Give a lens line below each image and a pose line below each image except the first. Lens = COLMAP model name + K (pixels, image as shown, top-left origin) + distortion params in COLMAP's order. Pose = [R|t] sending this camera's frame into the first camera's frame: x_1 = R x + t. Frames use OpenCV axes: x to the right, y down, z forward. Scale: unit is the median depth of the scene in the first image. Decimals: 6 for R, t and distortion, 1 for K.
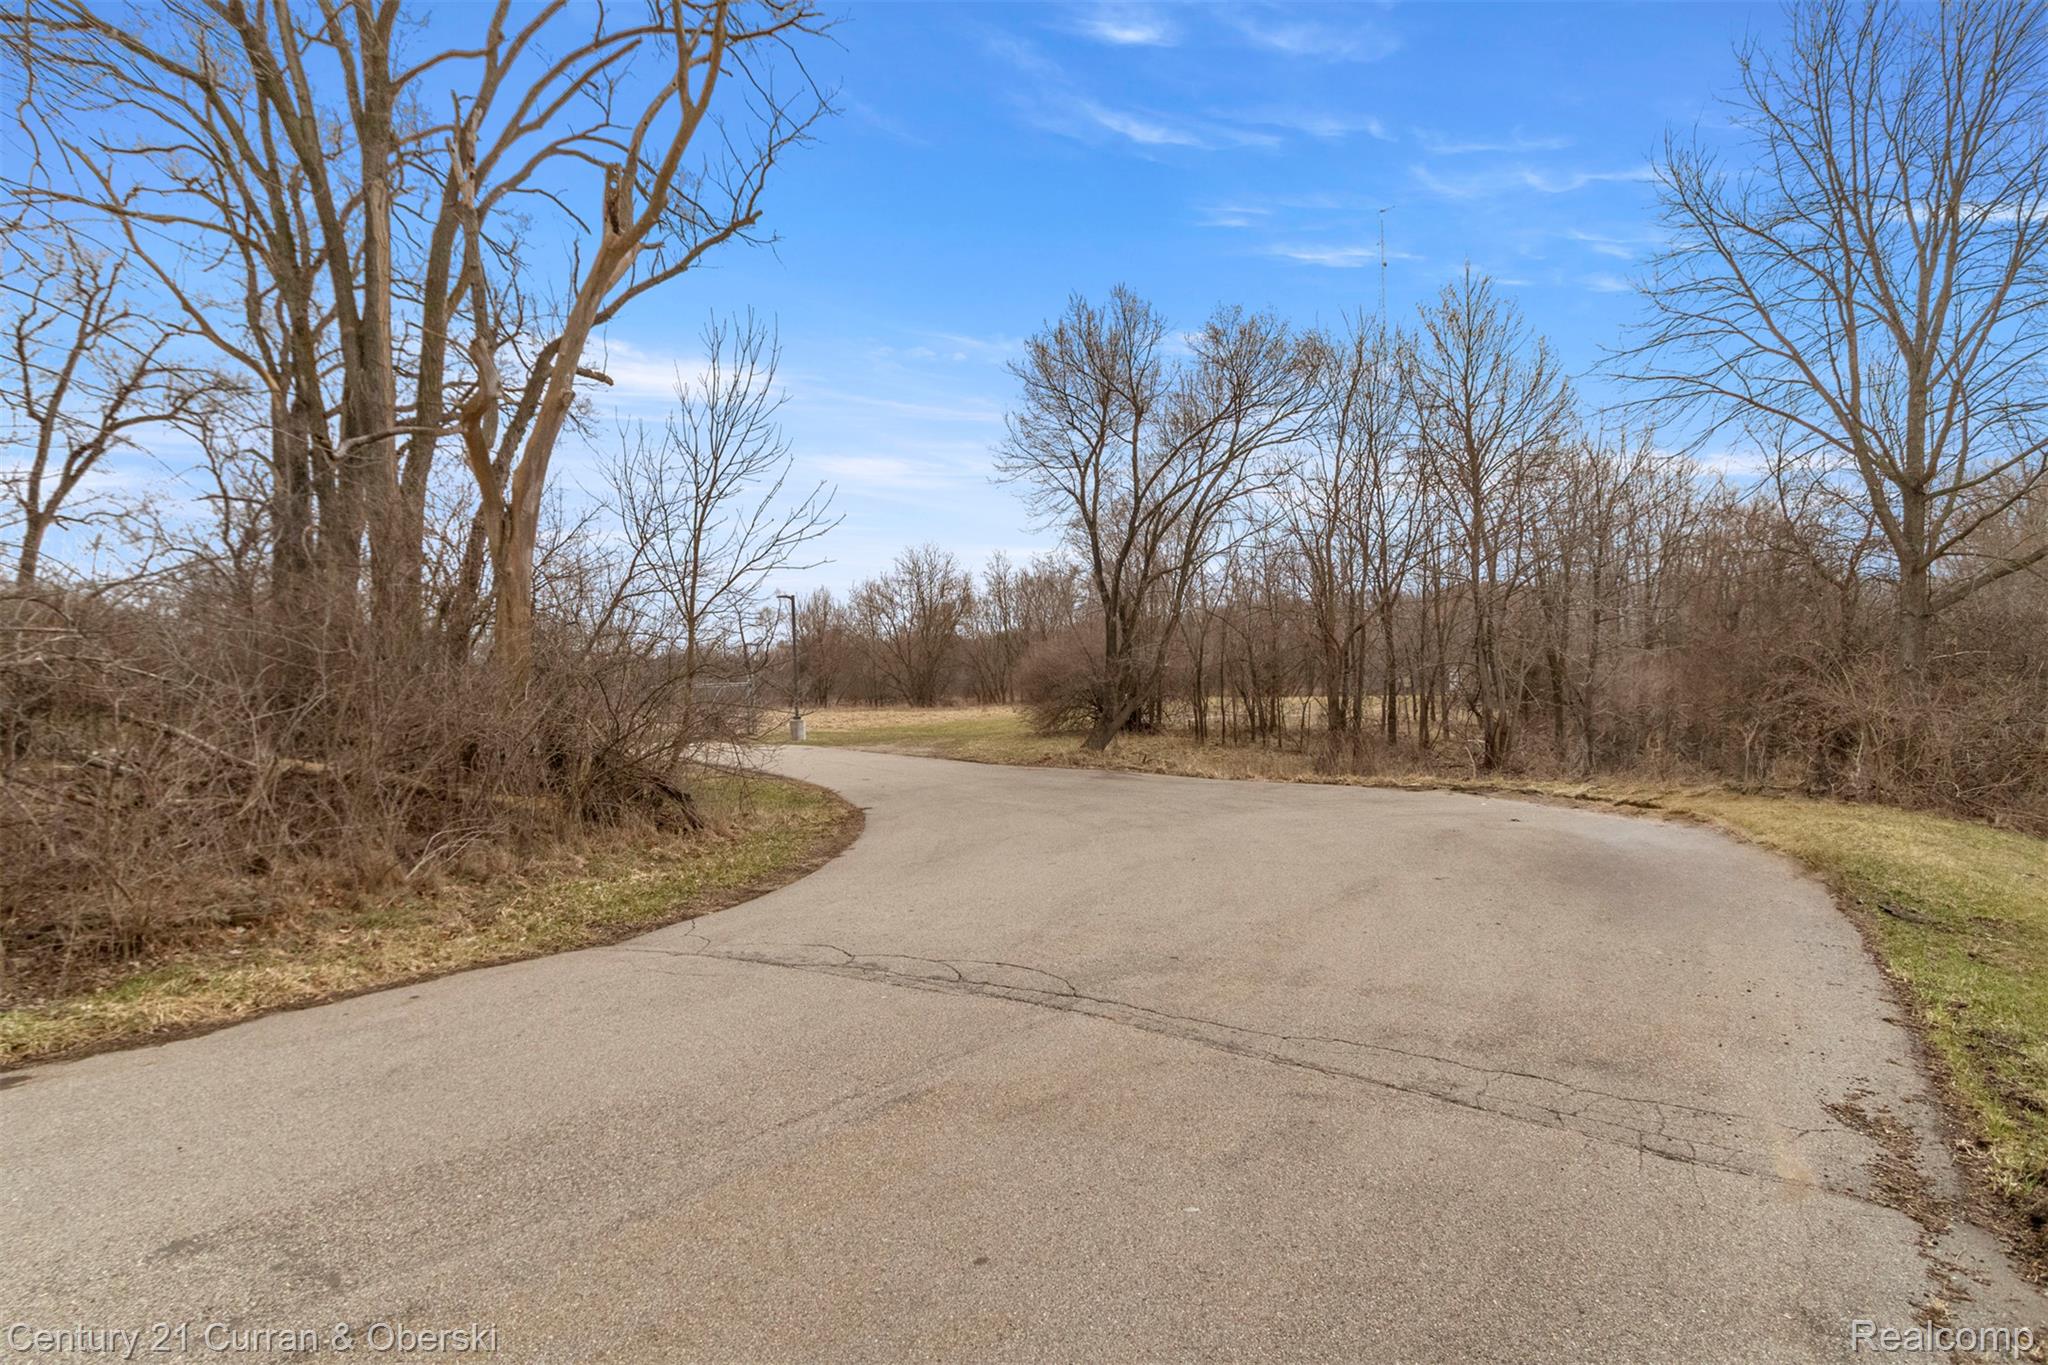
lens RADIAL K [[1025.4, 0, 1024.3], [0, 1025.4, 688.2], [0, 0, 1]] dist [0.004428, 0.000433]
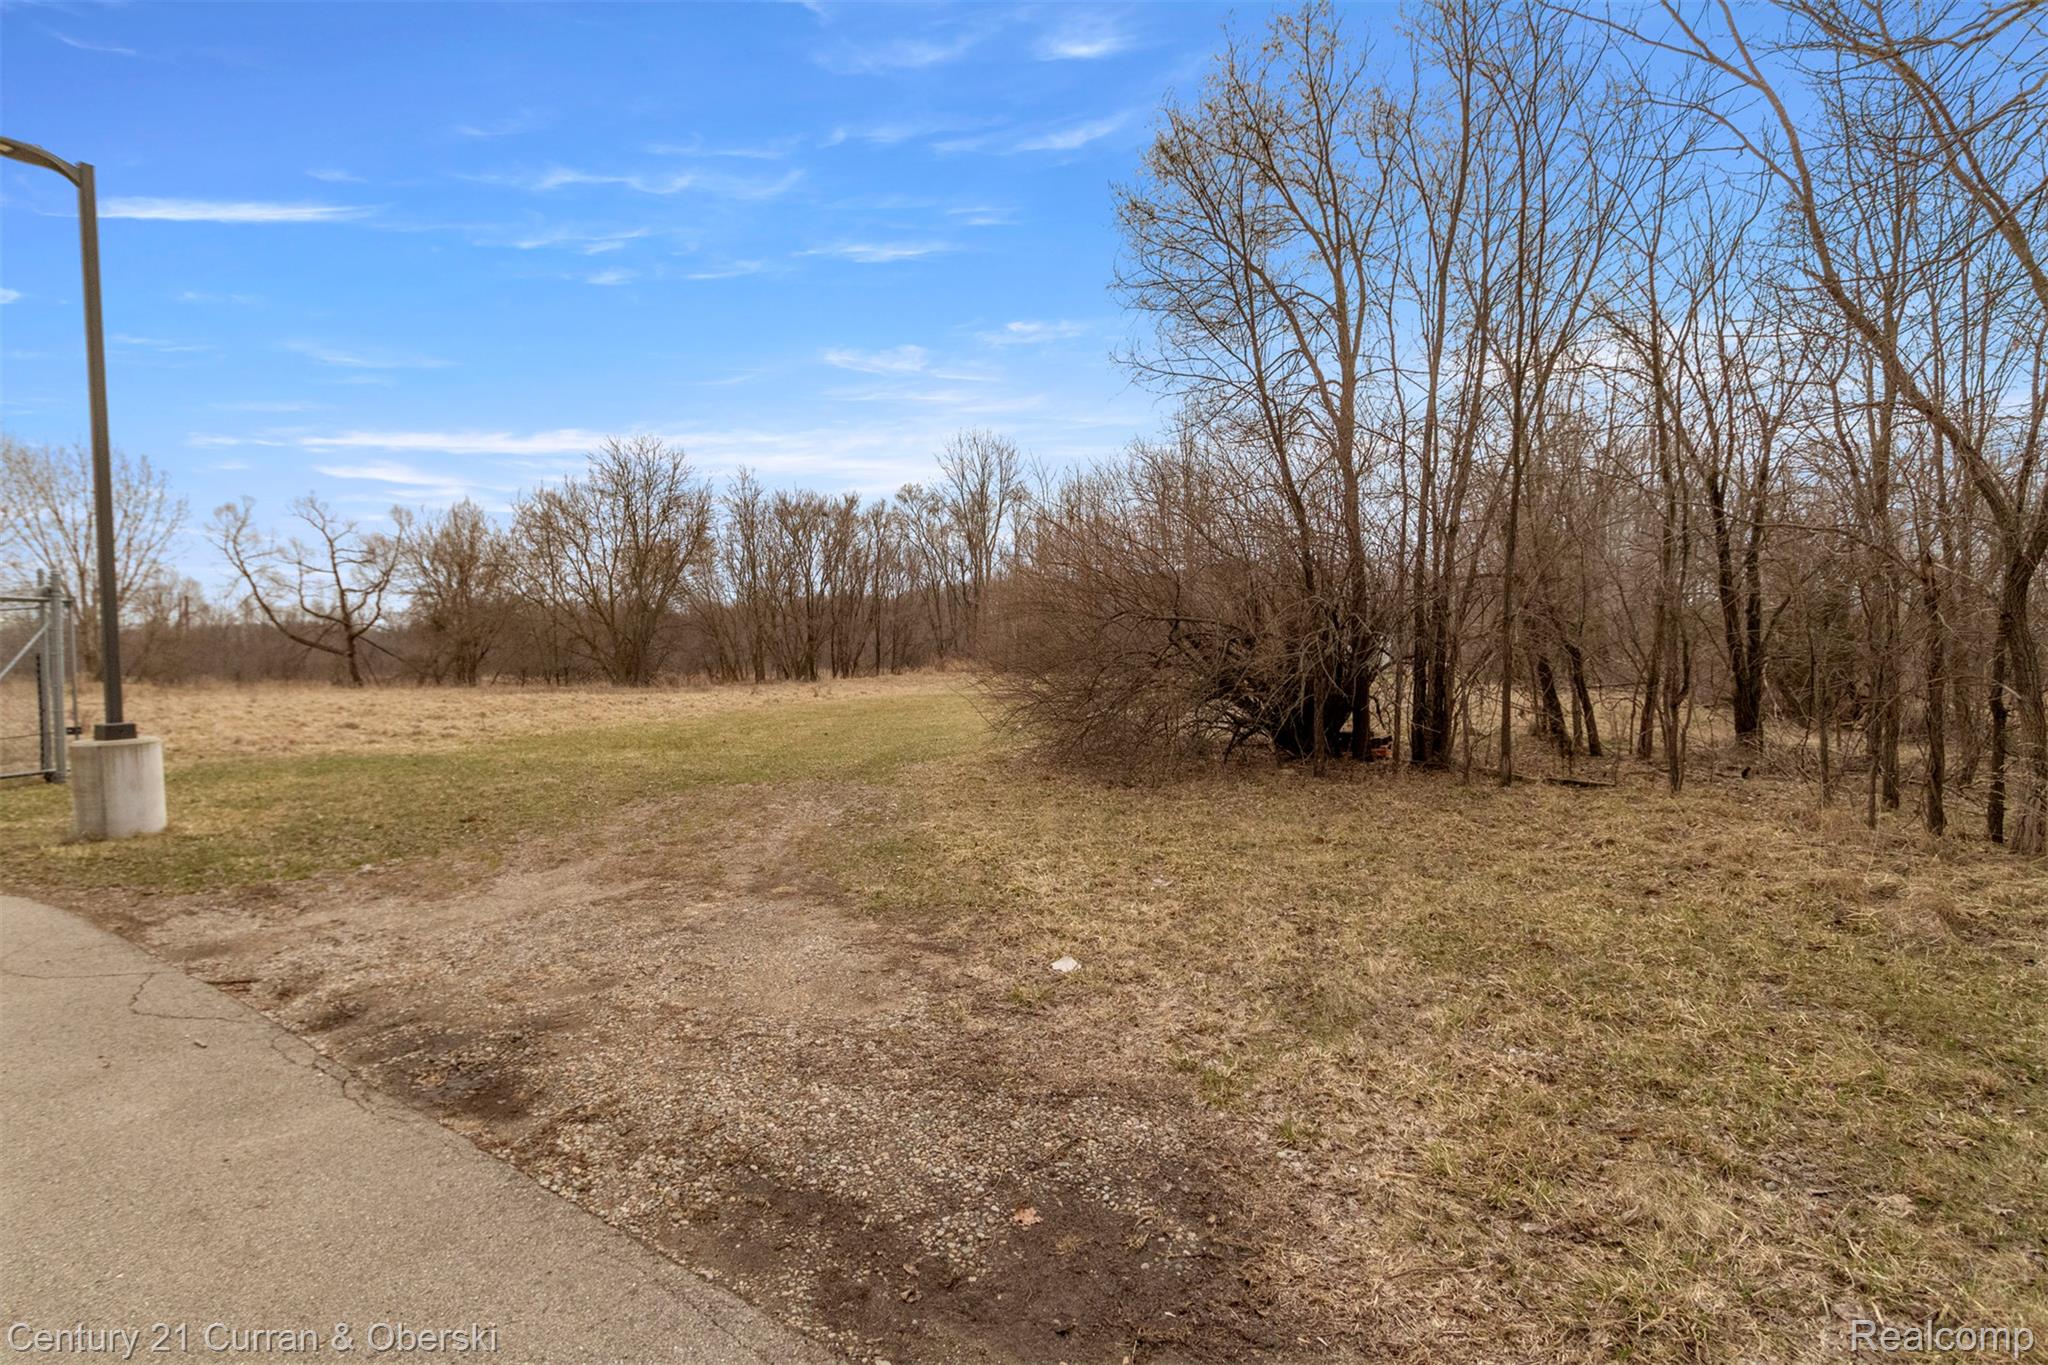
lens RADIAL K [[1025.4, 0, 1014.7], [0, 1025.4, 675.5], [0, 0, 1]] dist [0.004428, 0.000433]
pose [[0.965118, 0.001512, 0.261809, -0.078900], [-0.003460, 0.999970, 0.006979, 0.012688], [-0.261791, -0.007642, 0.965094, 0.663230]]
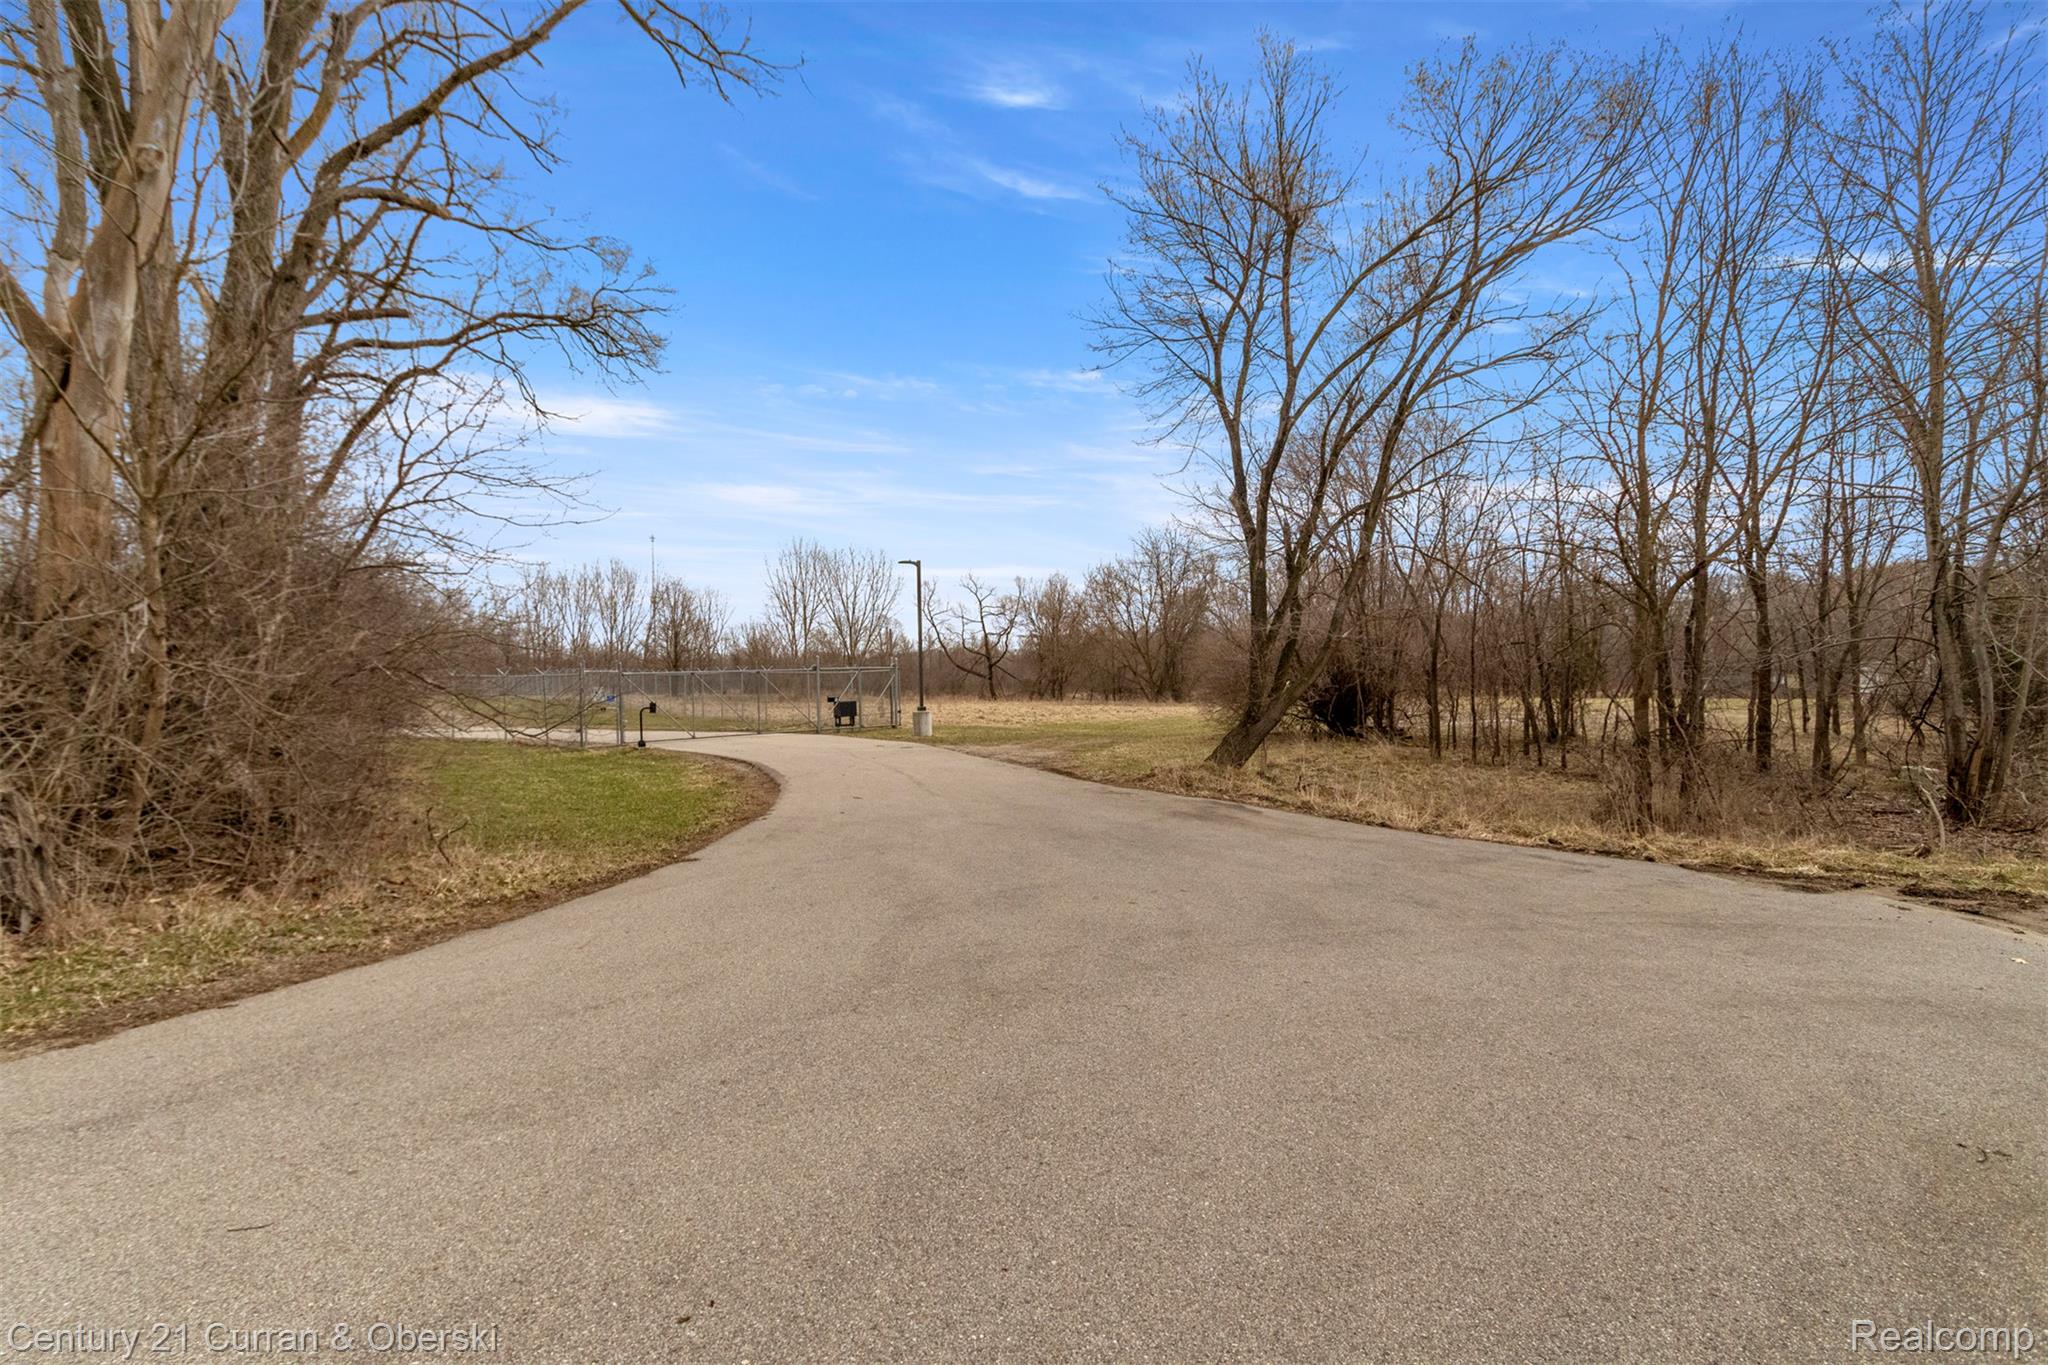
lens RADIAL K [[1025.4, 0, 1013.3], [0, 1025.4, 685.0], [0, 0, 1]] dist [0.004428, 0.000433]
pose [[0.957717, 0.014113, -0.287366, 0.079318], [-0.014223, 0.999897, 0.001706, 0.006224], [0.287361, 0.002454, 0.957819, 0.211524]]
